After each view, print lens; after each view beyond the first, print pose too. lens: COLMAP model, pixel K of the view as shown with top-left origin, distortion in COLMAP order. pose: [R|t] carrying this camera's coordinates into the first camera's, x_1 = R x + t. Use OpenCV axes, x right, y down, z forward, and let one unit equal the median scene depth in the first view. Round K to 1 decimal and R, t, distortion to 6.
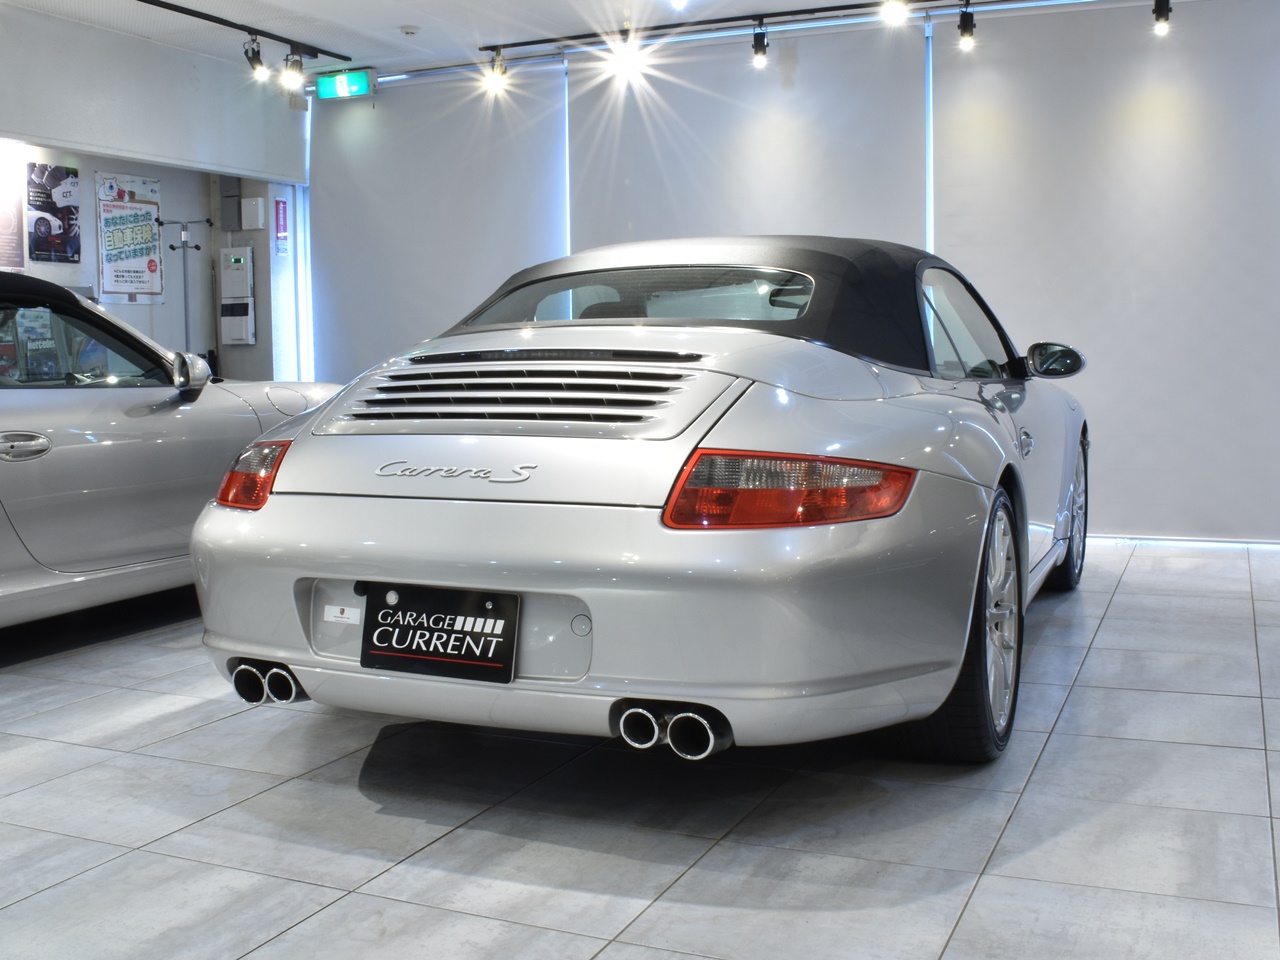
lens RADIAL K [[1350.9, 0, 641.7], [0, 1350.9, 485.1], [0, 0, 1]] dist [-0.112775, 0.000000]
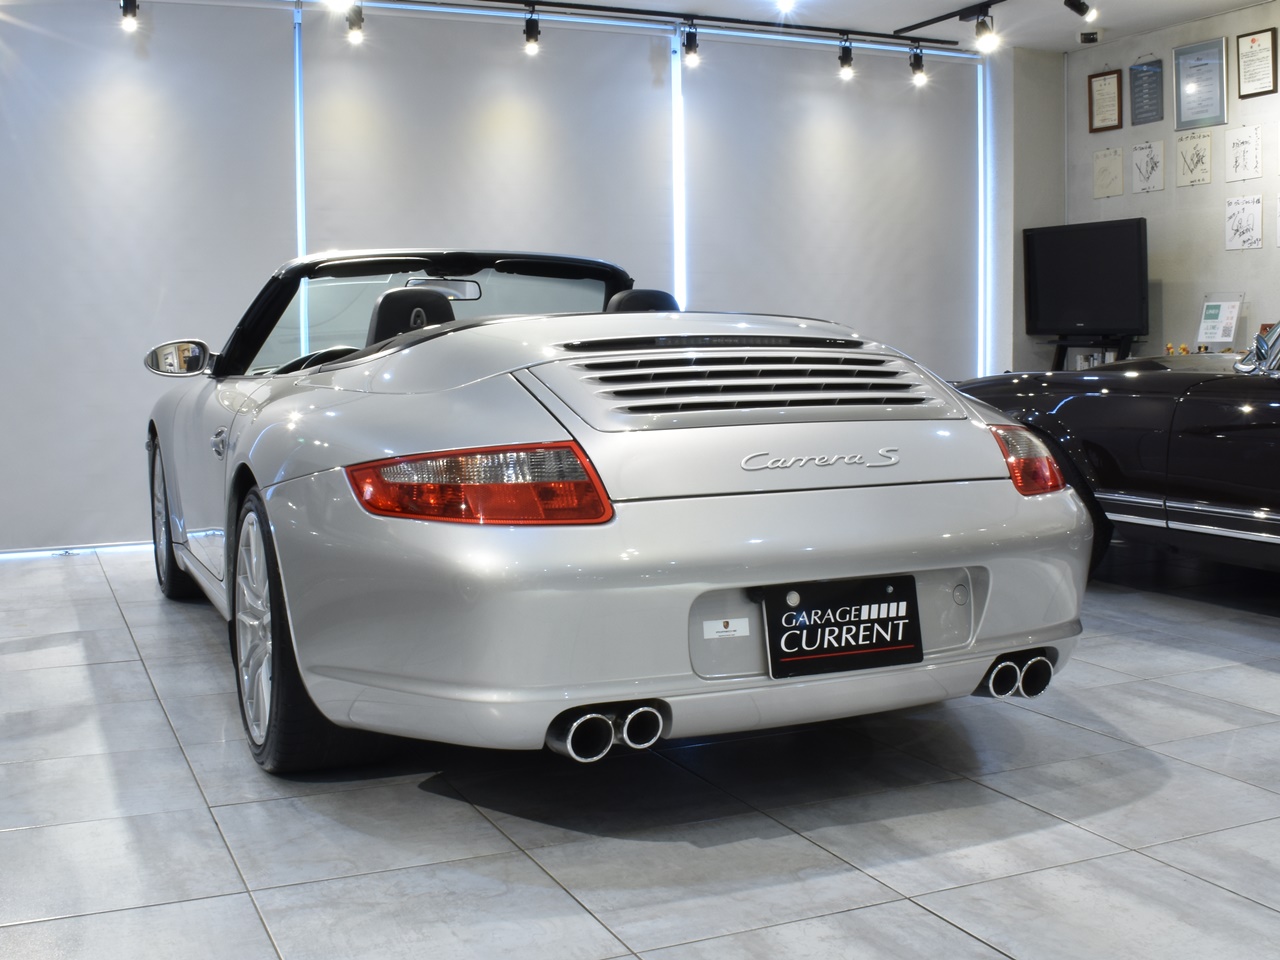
lens RADIAL K [[1350.9, 0, 721.2], [0, 1350.9, 467.6], [0, 0, 1]] dist [-0.112775, 0.000000]
pose [[0.679099, -0.062764, 0.731358, -0.901722], [0.072250, 0.997215, 0.018493, -0.028190], [-0.730482, 0.040282, 0.681742, 0.392990]]
